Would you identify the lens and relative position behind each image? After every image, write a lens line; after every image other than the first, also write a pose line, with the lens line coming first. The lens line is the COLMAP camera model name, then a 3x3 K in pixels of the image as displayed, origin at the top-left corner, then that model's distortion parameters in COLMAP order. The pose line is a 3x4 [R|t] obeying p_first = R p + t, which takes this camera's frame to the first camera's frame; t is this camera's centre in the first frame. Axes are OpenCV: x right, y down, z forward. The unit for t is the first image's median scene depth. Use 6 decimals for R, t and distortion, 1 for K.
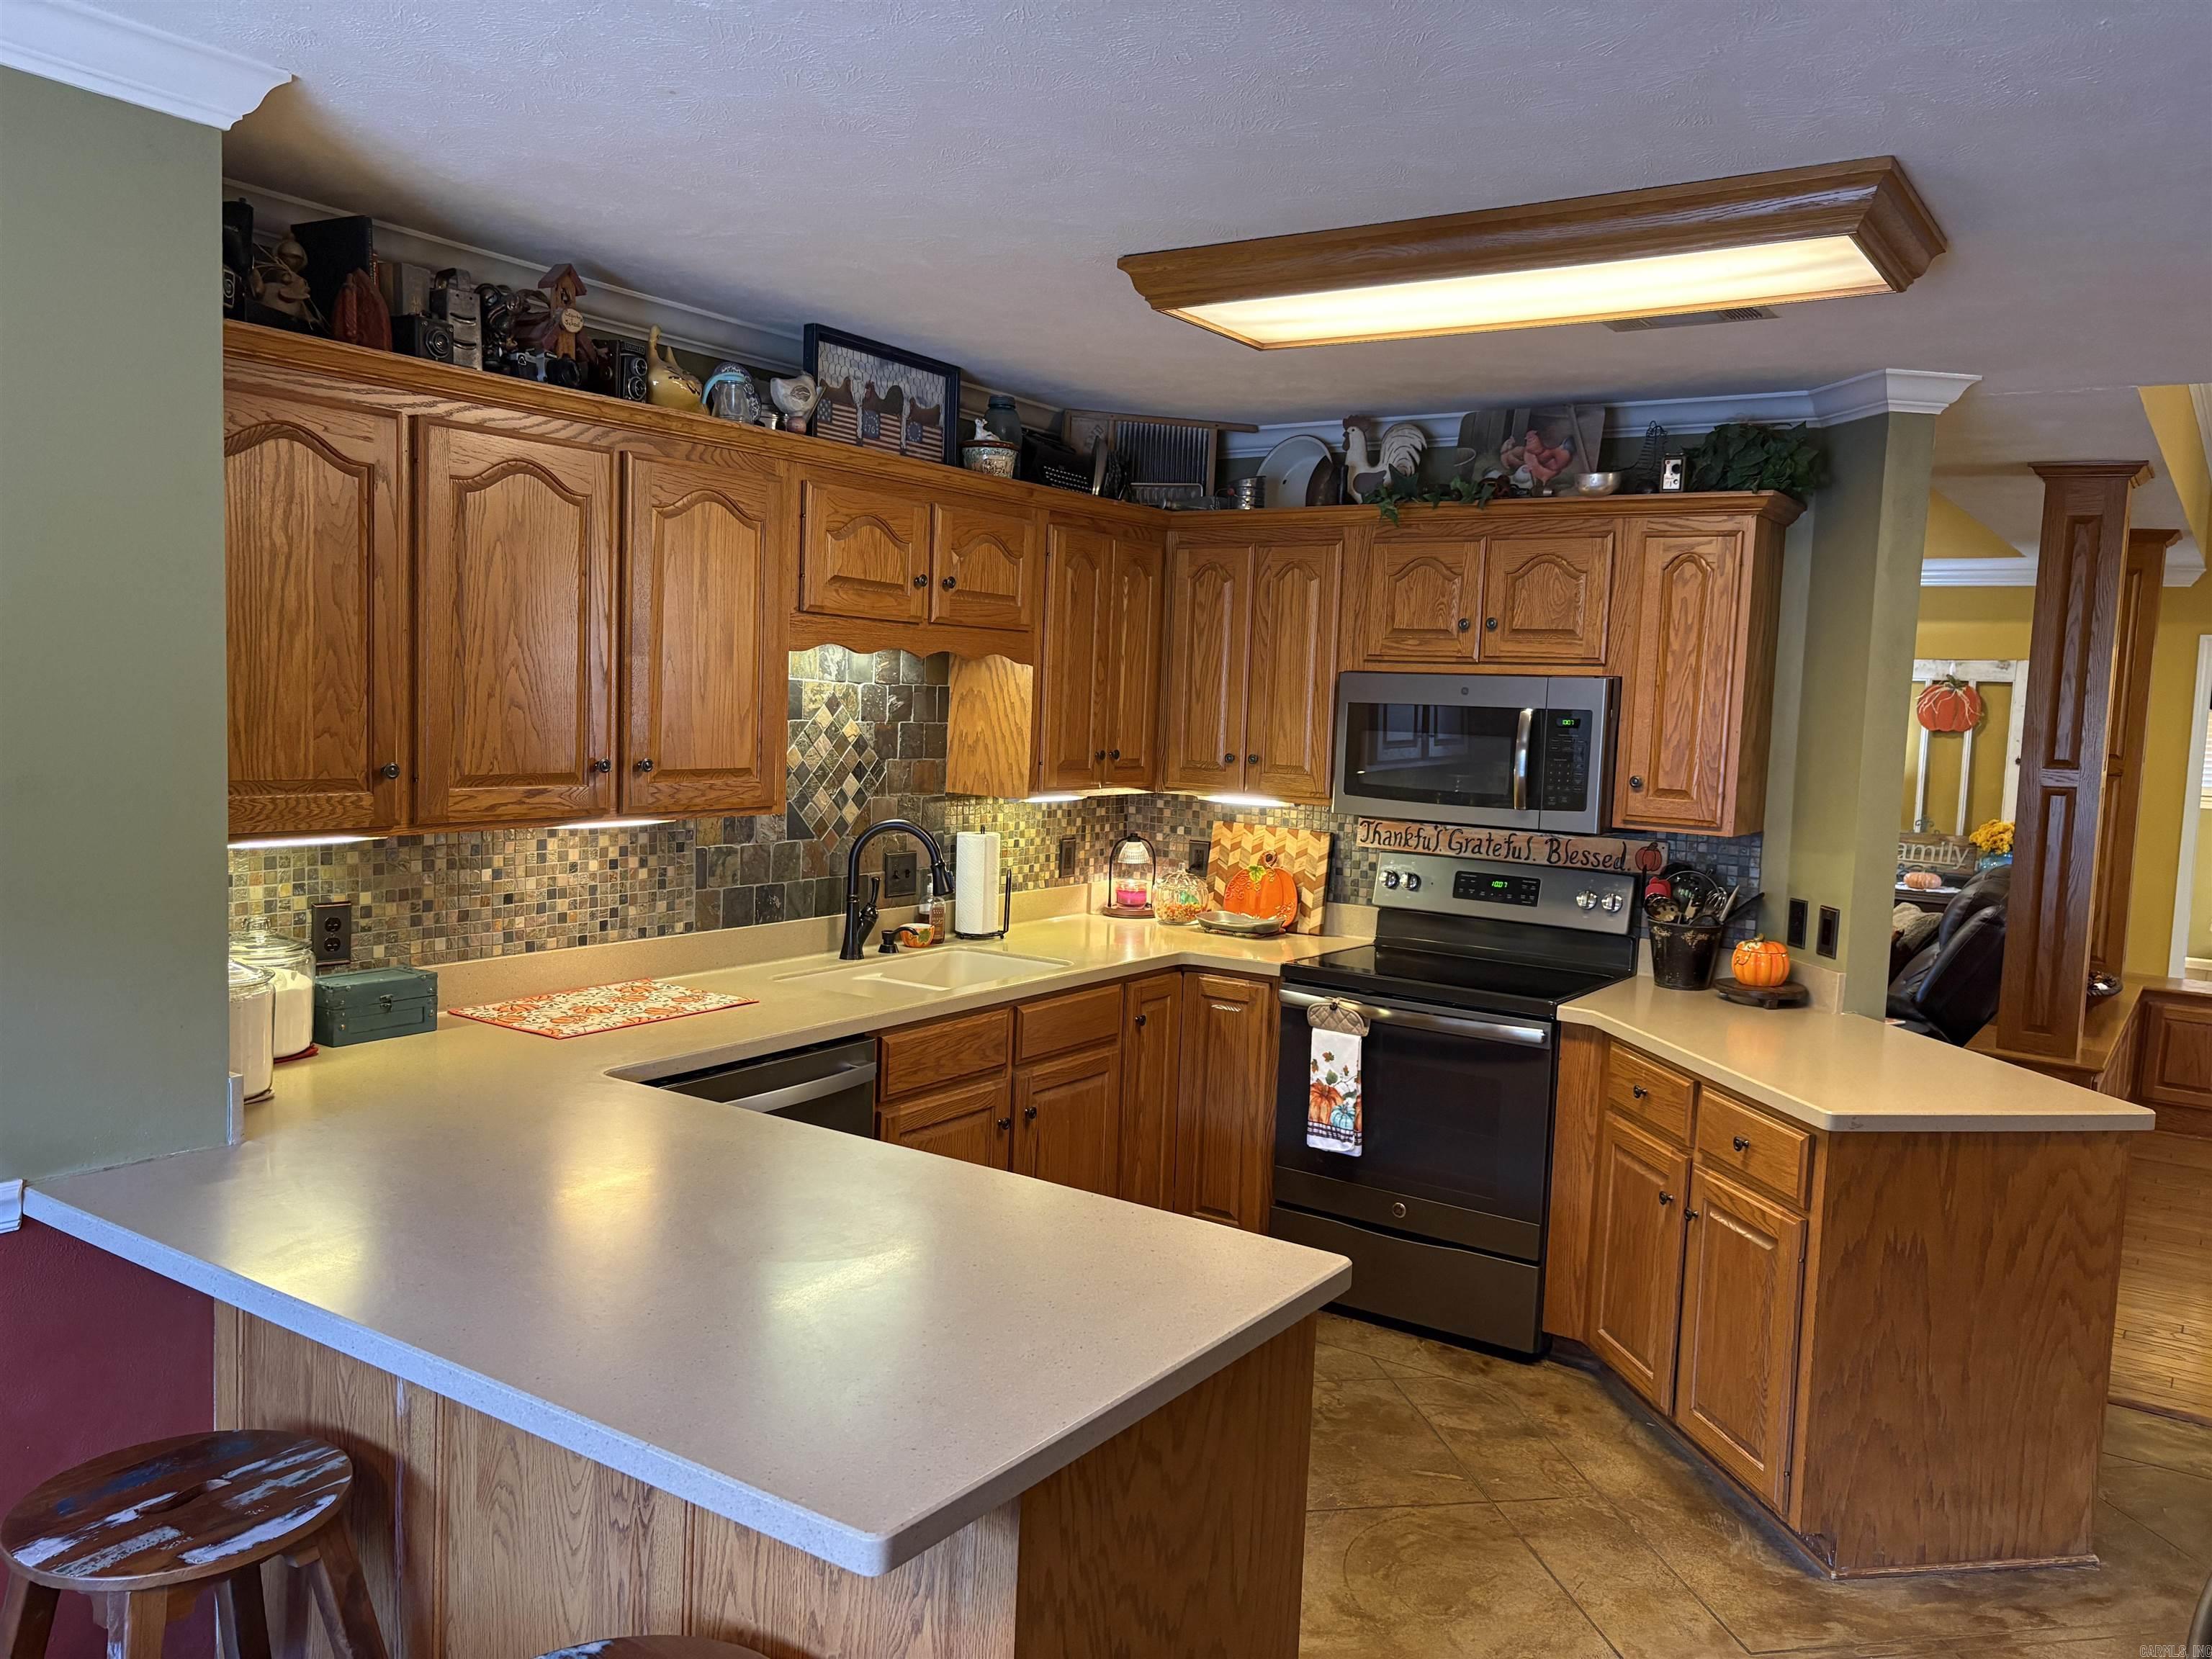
lens RADIAL K [[1662.0, 0, 1124.7], [0, 1662.0, 831.4], [0, 0, 1]] dist [0.052976, -0.049702]
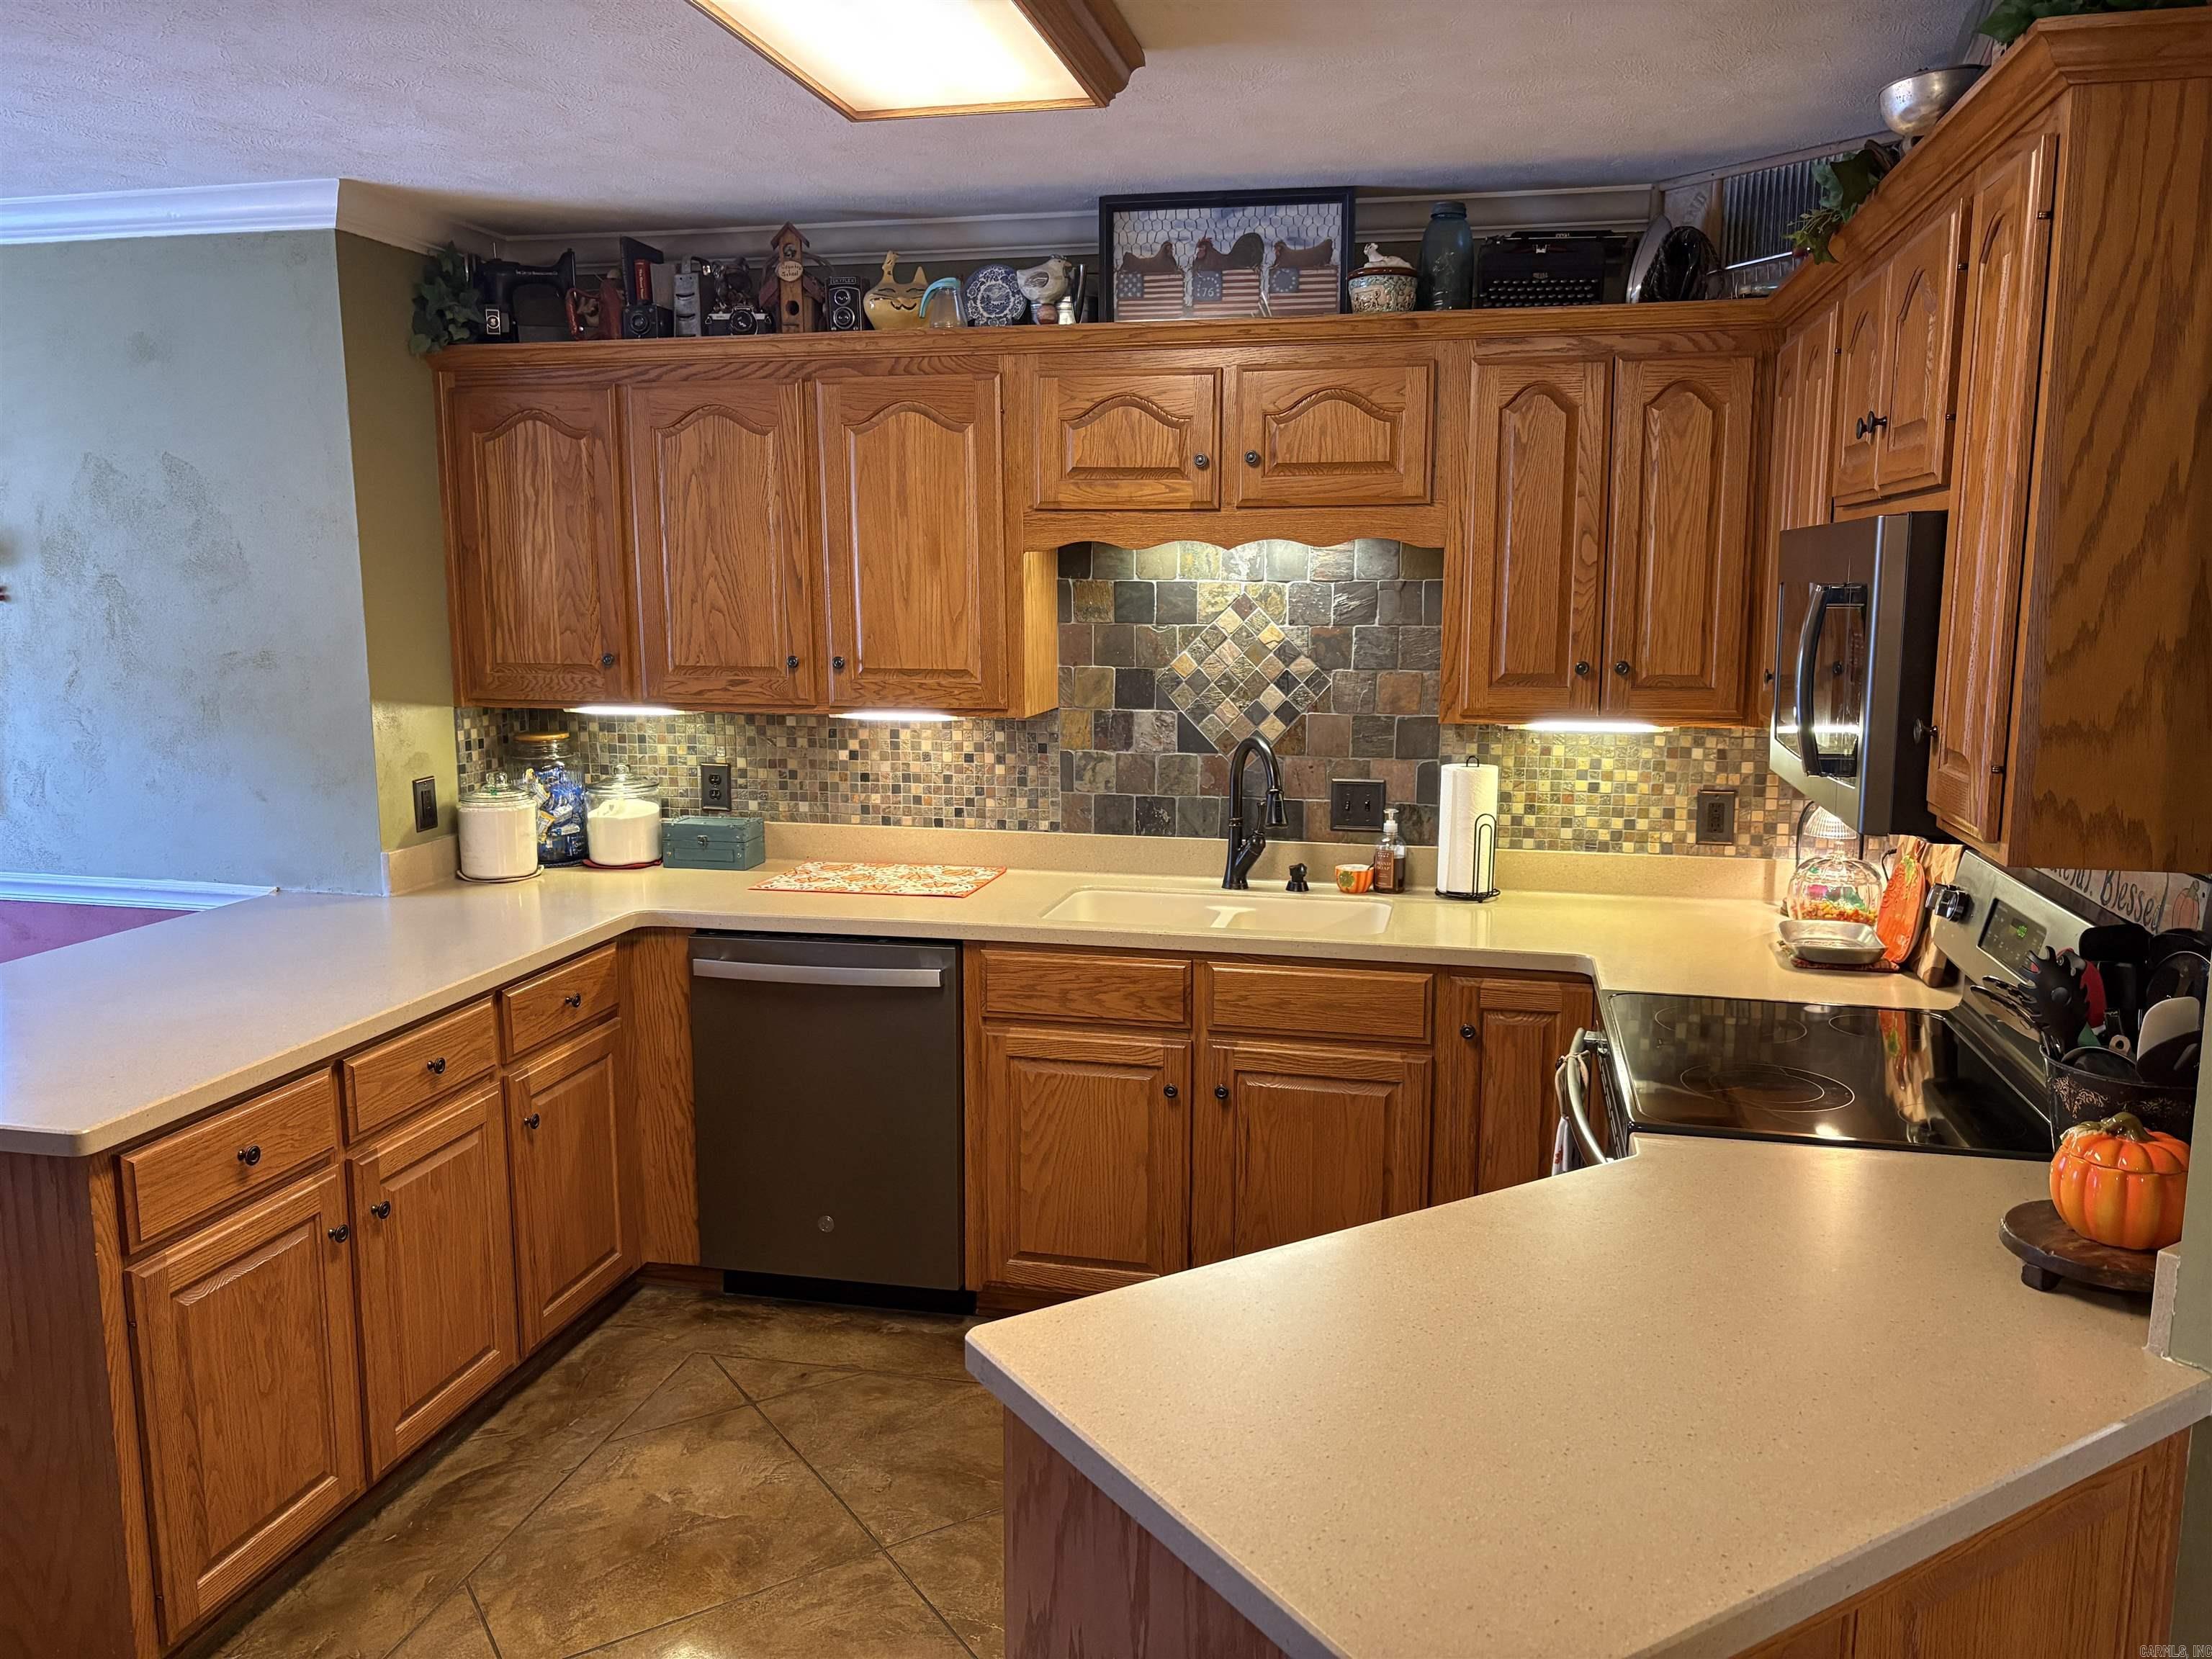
lens RADIAL K [[1662.0, 0, 1121.2], [0, 1662.0, 837.8], [0, 0, 1]] dist [0.052976, -0.049702]
pose [[0.368709, 0.103058, -0.923814, 0.716384], [-0.065970, 0.994230, 0.084584, -0.025938], [0.927201, 0.029757, 0.373380, 0.665763]]
